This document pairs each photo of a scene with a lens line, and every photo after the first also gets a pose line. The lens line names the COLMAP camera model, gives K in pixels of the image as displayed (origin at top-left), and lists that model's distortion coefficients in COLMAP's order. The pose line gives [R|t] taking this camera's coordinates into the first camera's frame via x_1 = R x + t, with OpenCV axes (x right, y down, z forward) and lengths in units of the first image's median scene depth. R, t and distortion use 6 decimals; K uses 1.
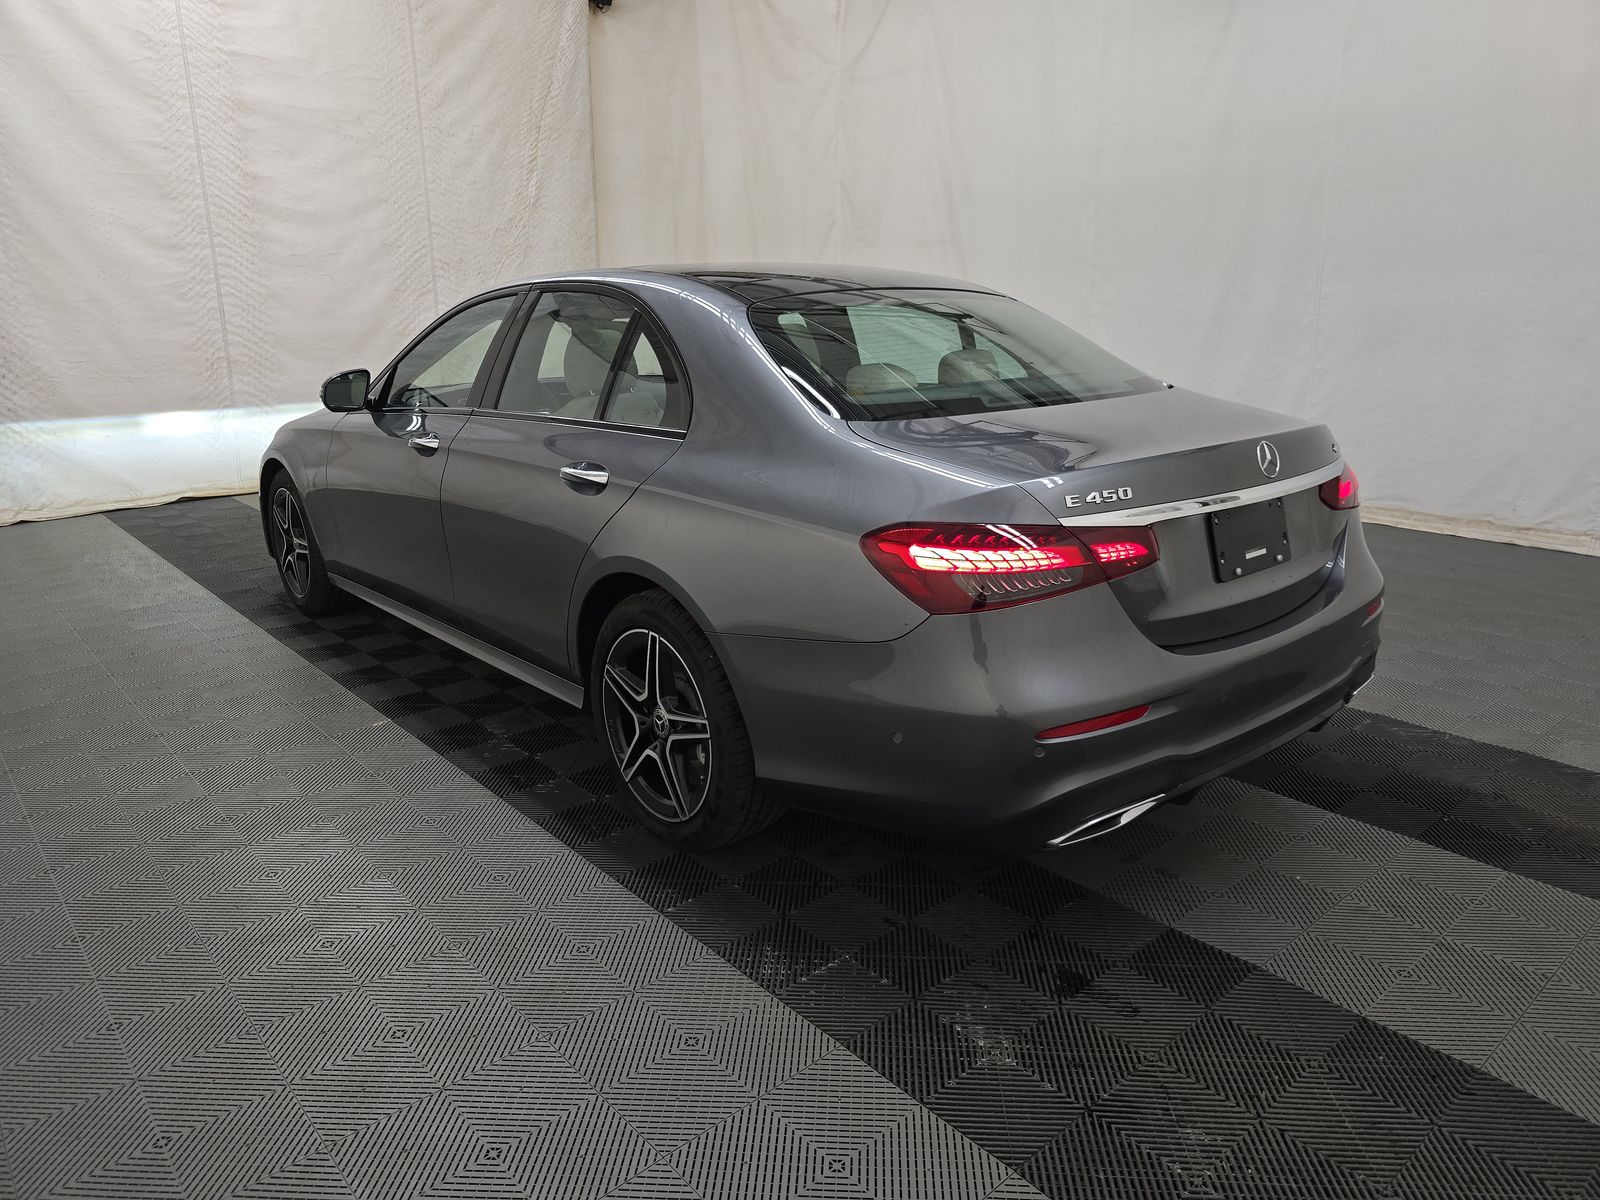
lens RADIAL K [[1080.7, 0, 794.2], [0, 1080.7, 597.3], [0, 0, 1]] dist [0.030855, -0.033344]
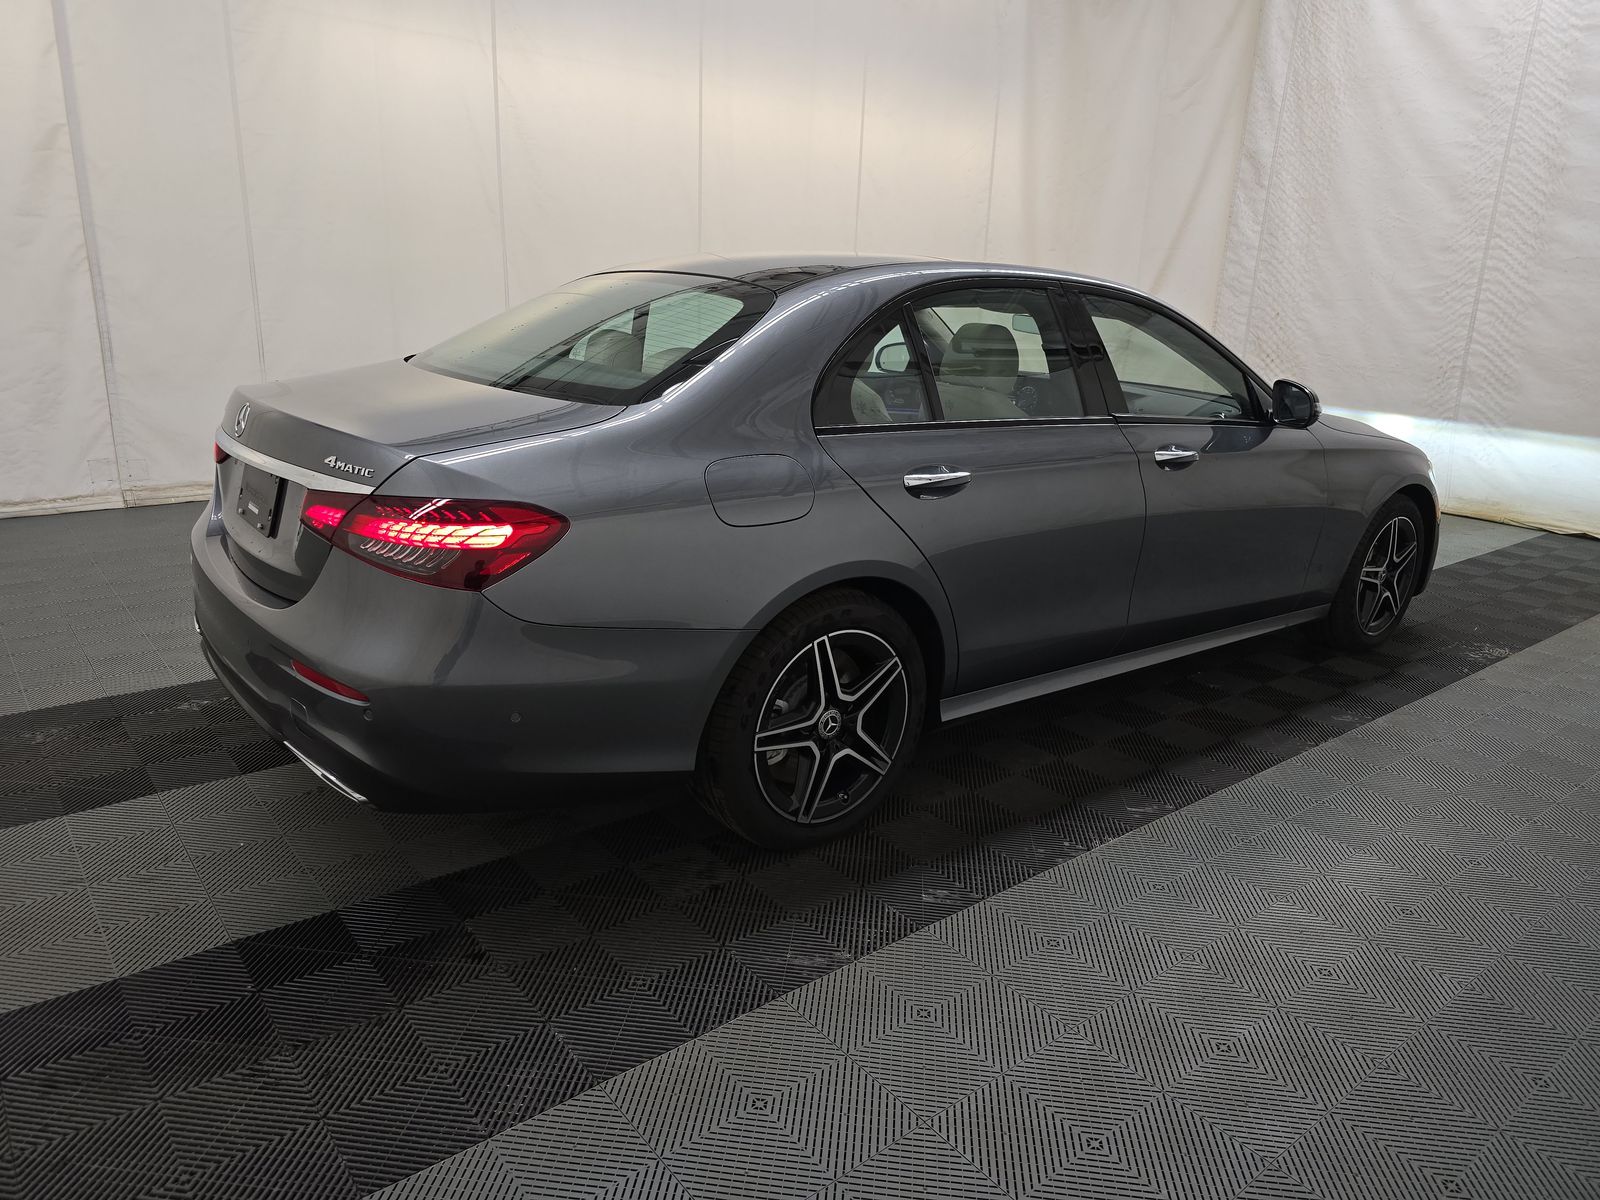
lens RADIAL K [[1062.7, 0, 758.1], [0, 1062.7, 607.5], [0, 0, 1]] dist [-0.003311, -0.009175]
pose [[-0.042964, 0.304513, -0.951539, 0.441643], [-0.301834, 0.903957, 0.302915, -0.129082], [0.952392, 0.300221, 0.053075, 0.444991]]
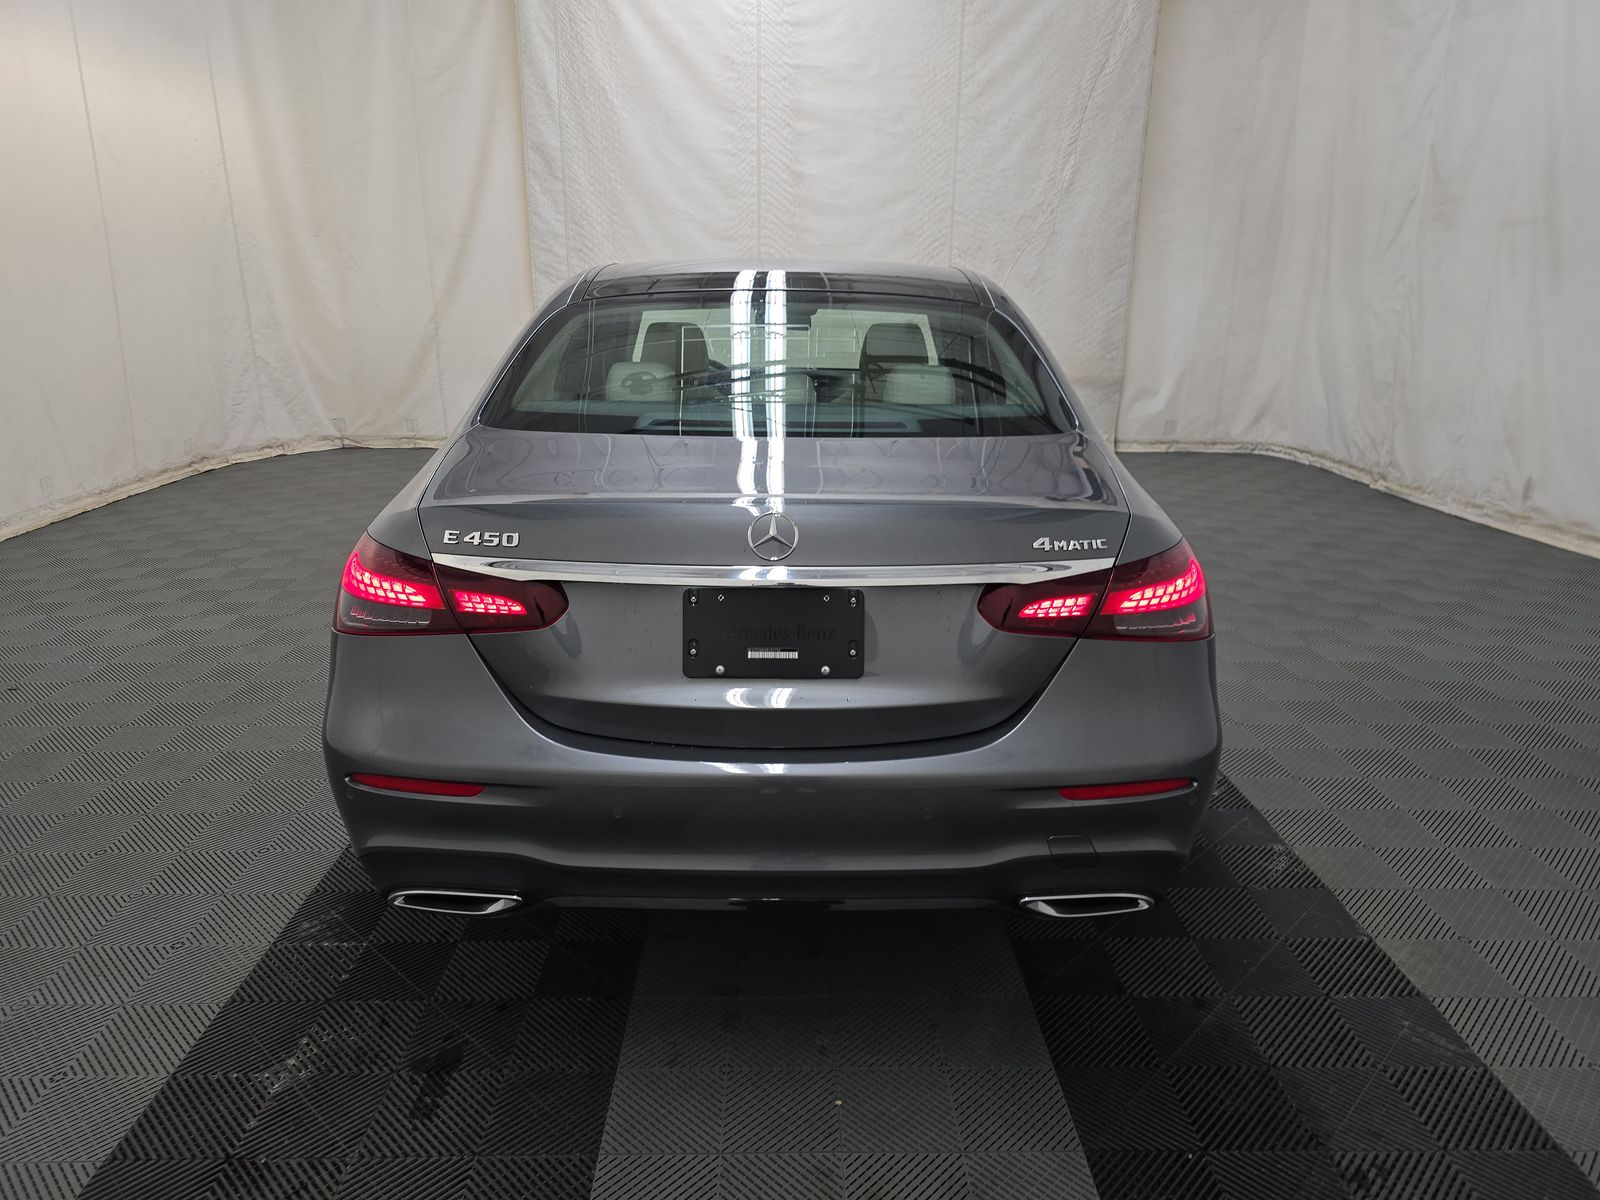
lens RADIAL K [[1080.7, 0, 794.2], [0, 1080.7, 597.3], [0, 0, 1]] dist [0.030855, -0.033344]
pose [[0.765221, 0.196898, -0.612918, 0.278818], [-0.187751, 0.978947, 0.080080, -0.044700], [0.615782, 0.053797, 0.786078, 0.129346]]
